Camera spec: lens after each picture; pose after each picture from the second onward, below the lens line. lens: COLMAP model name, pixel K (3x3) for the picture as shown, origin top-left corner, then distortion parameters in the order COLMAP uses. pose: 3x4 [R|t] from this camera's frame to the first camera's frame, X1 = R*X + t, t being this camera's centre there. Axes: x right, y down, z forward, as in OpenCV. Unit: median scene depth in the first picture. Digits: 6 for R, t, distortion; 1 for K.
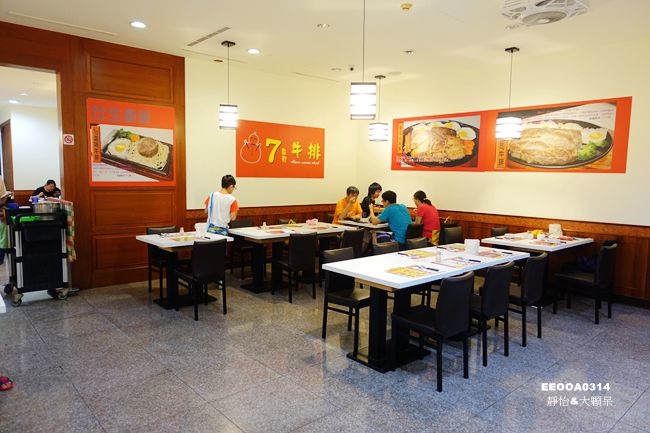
lens RADIAL K [[438.2, 0, 325.0], [0, 438.2, 216.5], [0, 0, 1]] dist [0.001147, 0.000572]
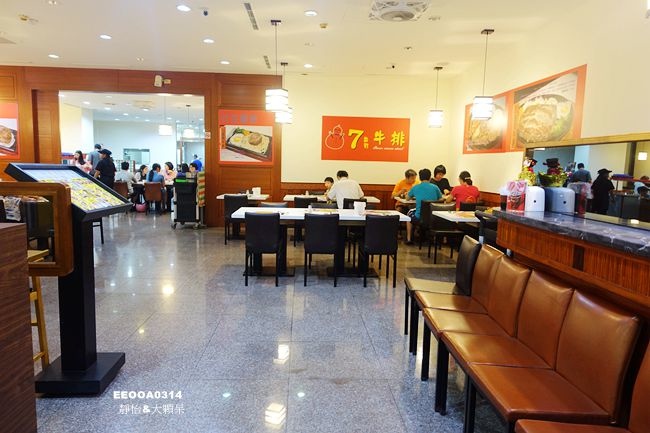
lens RADIAL K [[438.2, 0, 325.0], [0, 438.2, 216.5], [0, 0, 1]] dist [0.001147, 0.000572]
pose [[0.788345, 0.074469, -0.610710, 0.732355], [-0.069503, 0.997073, 0.031862, 0.043638], [0.611295, 0.017328, 0.791213, -0.039366]]
